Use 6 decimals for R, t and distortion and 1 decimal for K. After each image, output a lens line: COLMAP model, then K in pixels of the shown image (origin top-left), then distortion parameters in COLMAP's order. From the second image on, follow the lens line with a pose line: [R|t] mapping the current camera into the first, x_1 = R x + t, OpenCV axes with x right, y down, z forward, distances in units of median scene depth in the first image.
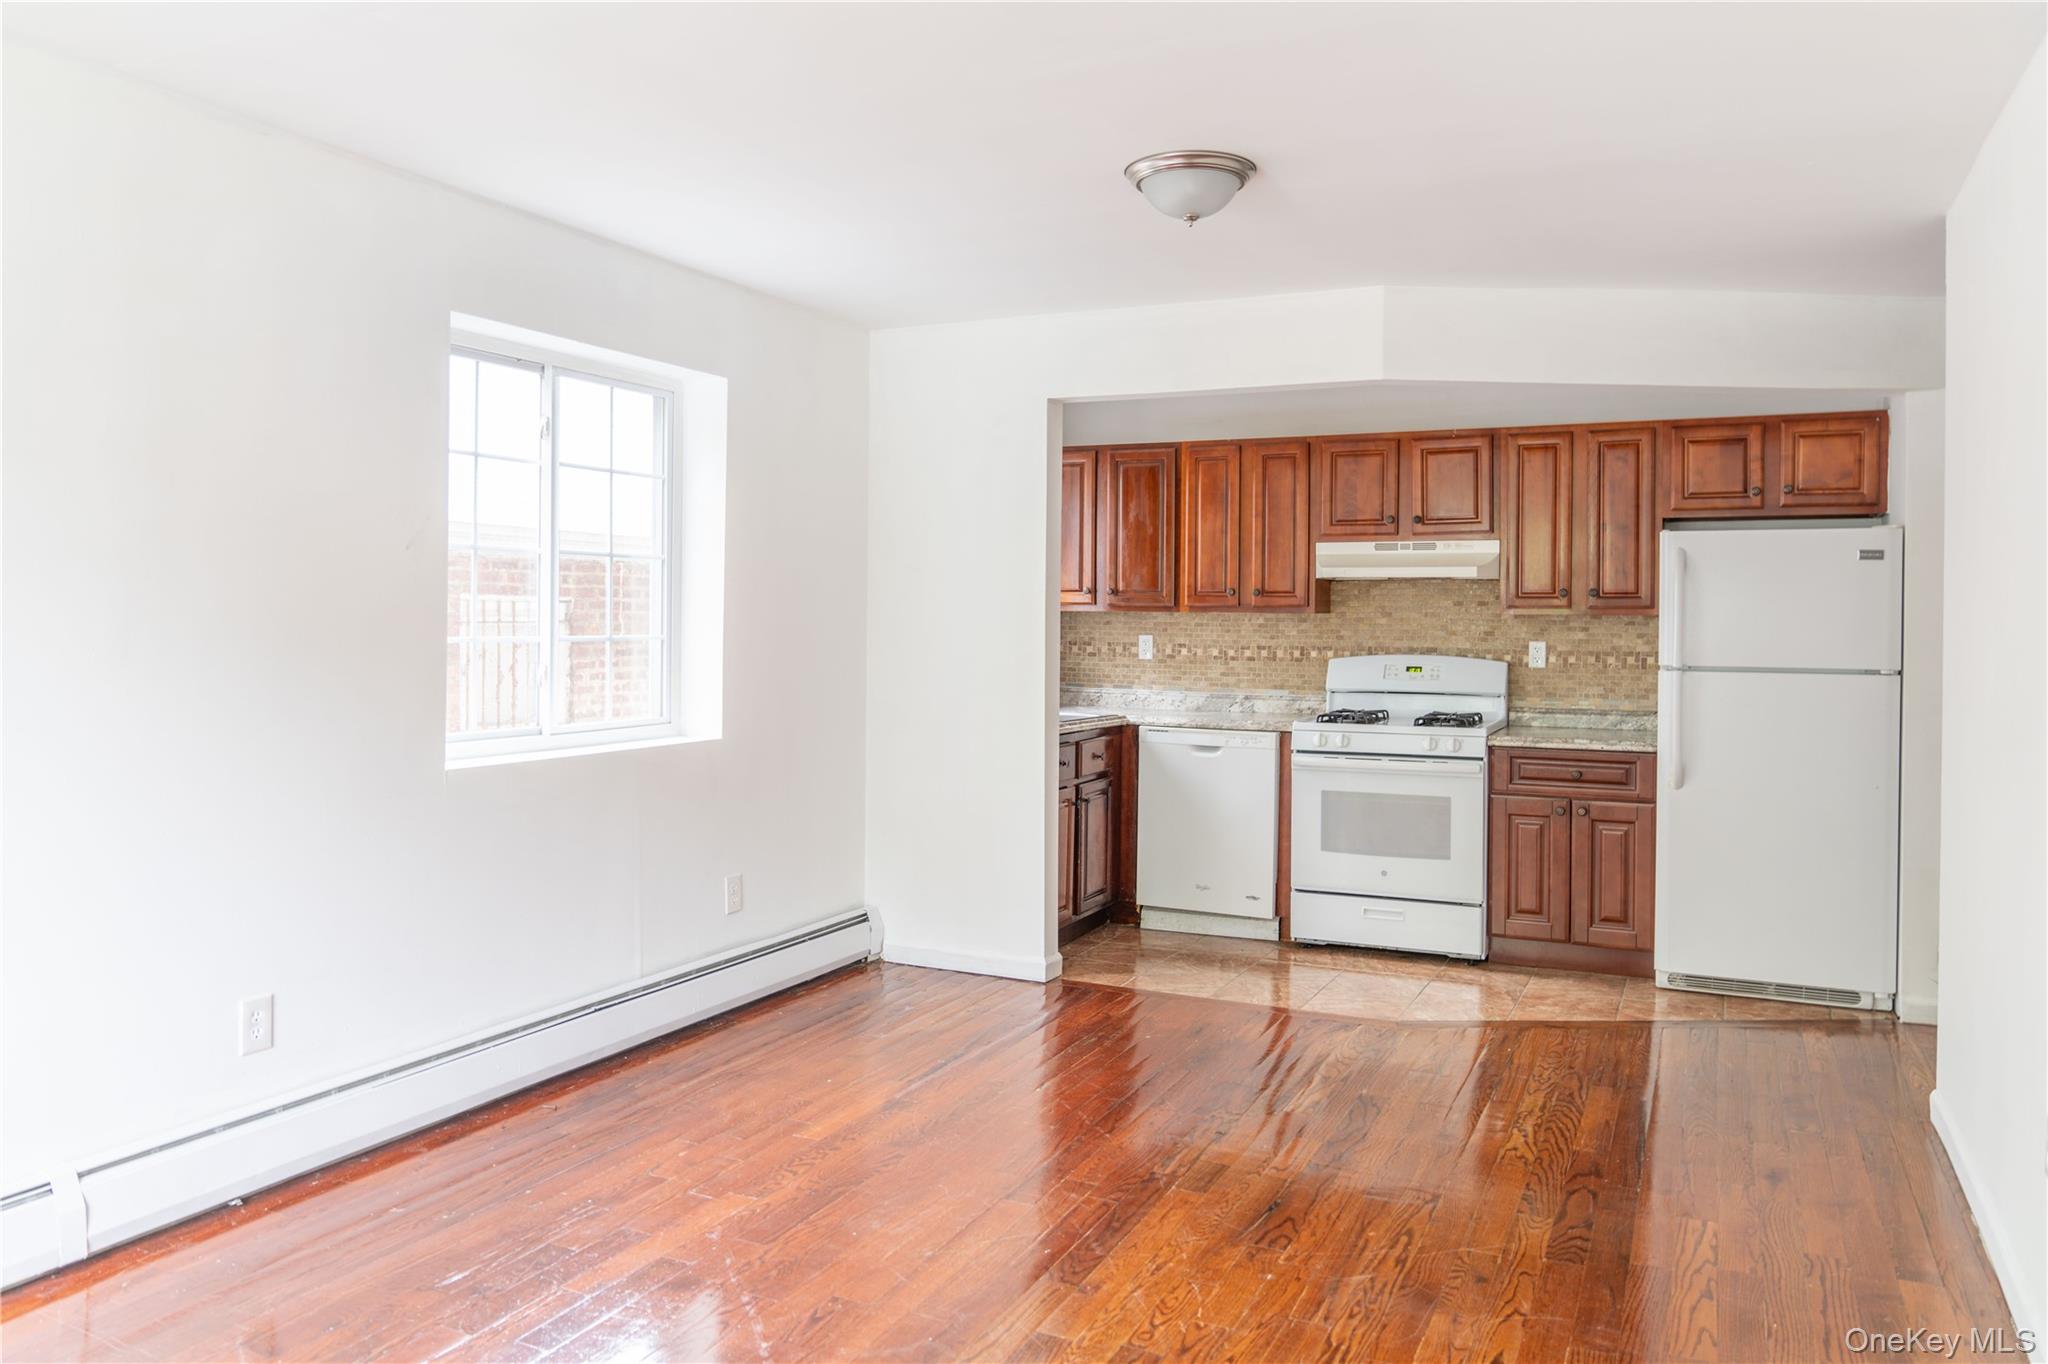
lens RADIAL K [[1487.0, 0, 1025.8], [0, 1487.0, 634.0], [0, 0, 1]] dist [-0.041182, 0.004789]
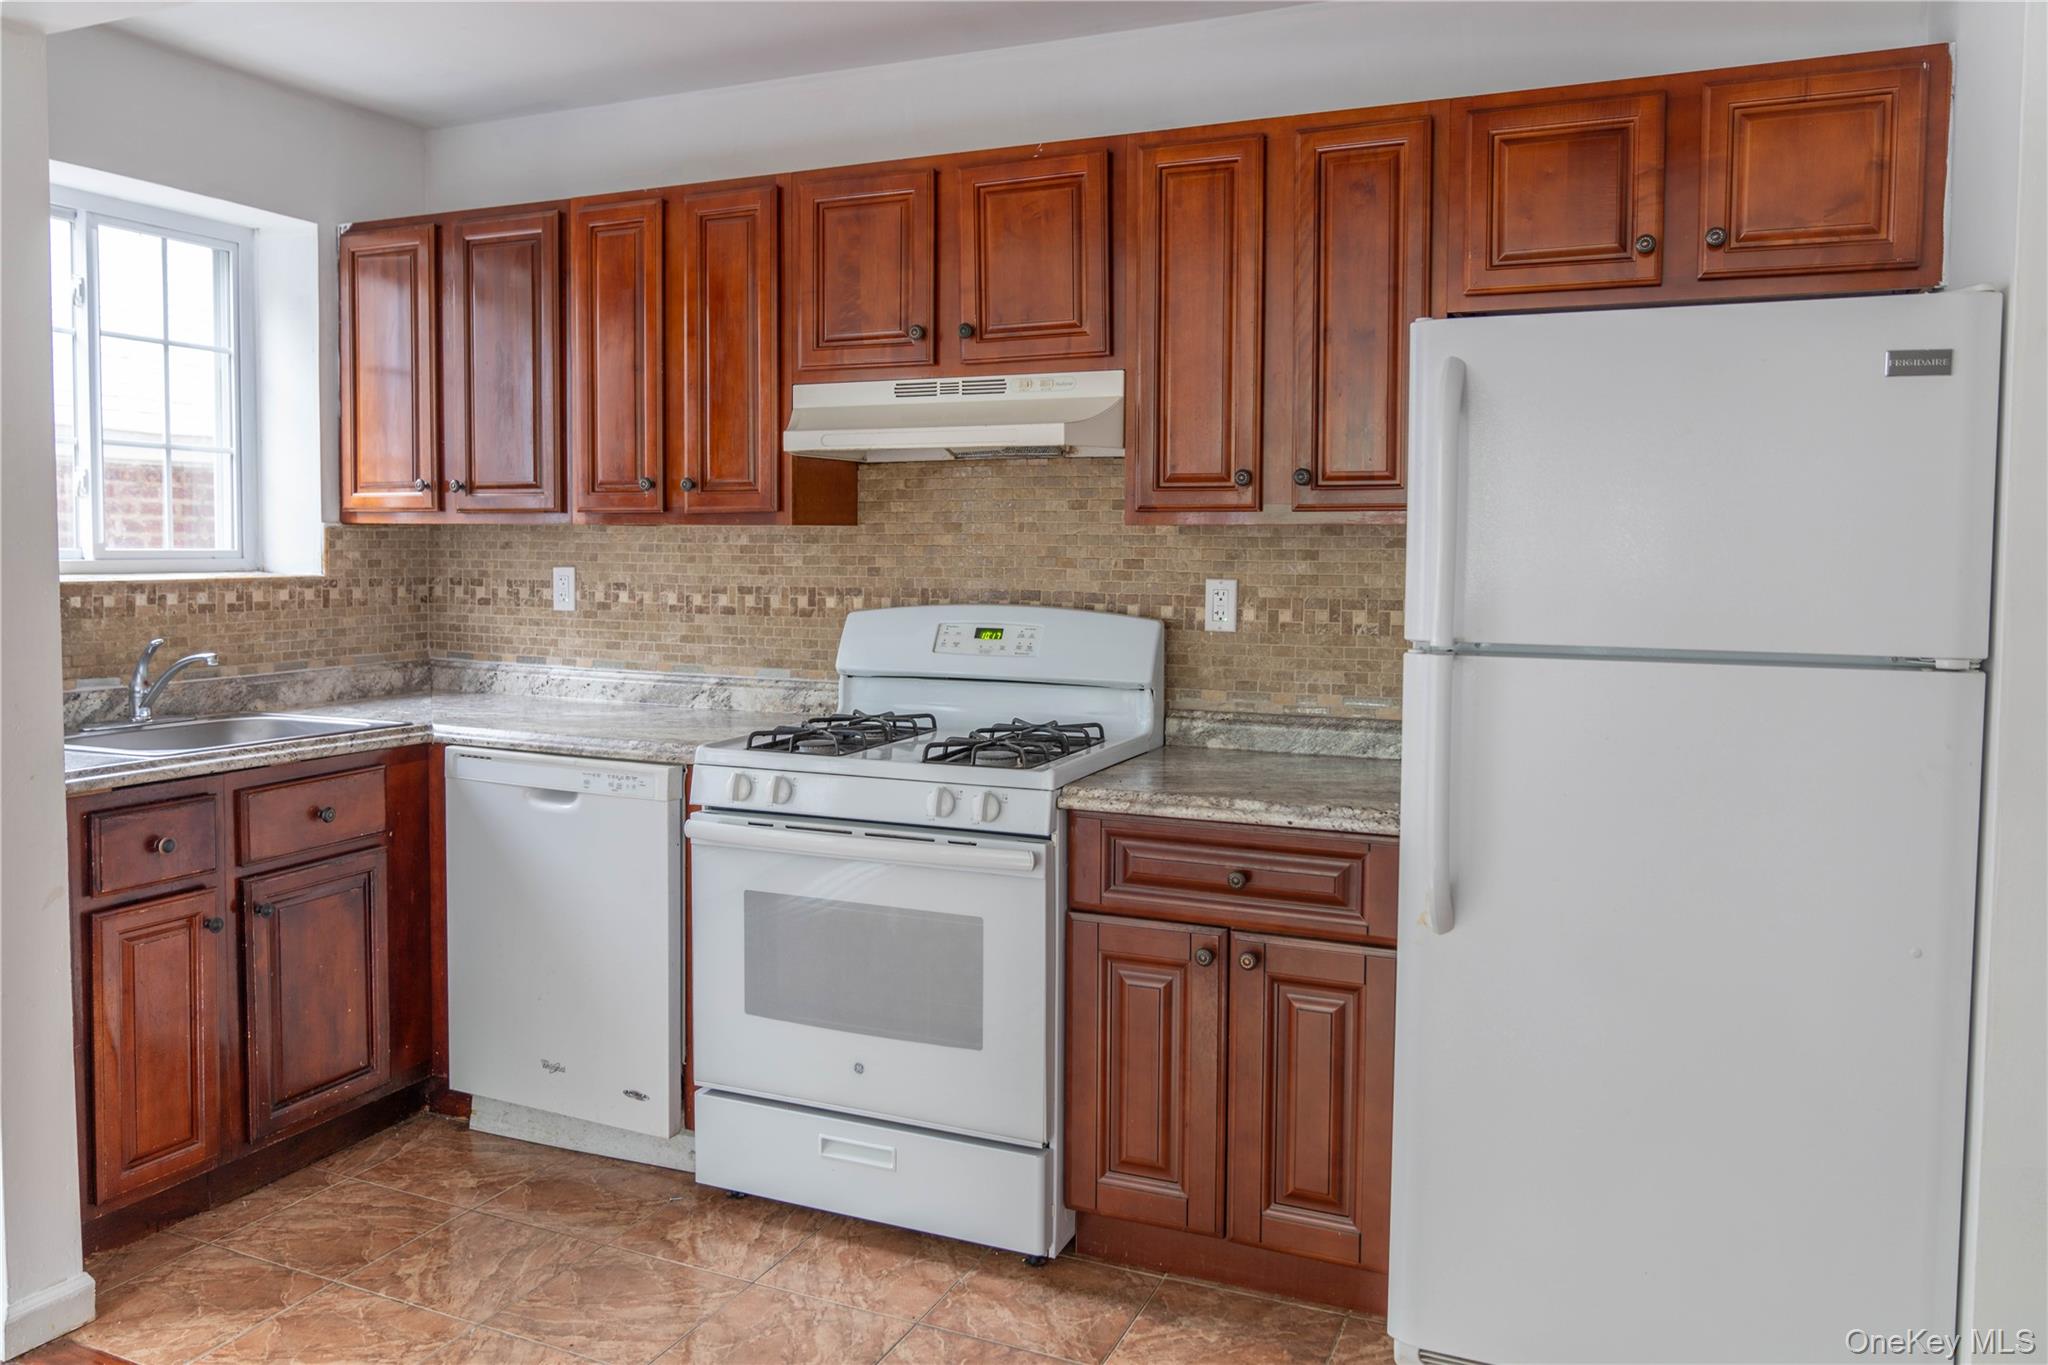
lens RADIAL K [[1487.0, 0, 1025.8], [0, 1487.0, 634.5], [0, 0, 1]] dist [-0.041182, 0.004789]
pose [[0.999528, -0.002924, 0.030590, 0.268739], [0.001415, 0.998785, 0.049250, -0.001272], [-0.030697, -0.049184, 0.998318, 0.506104]]
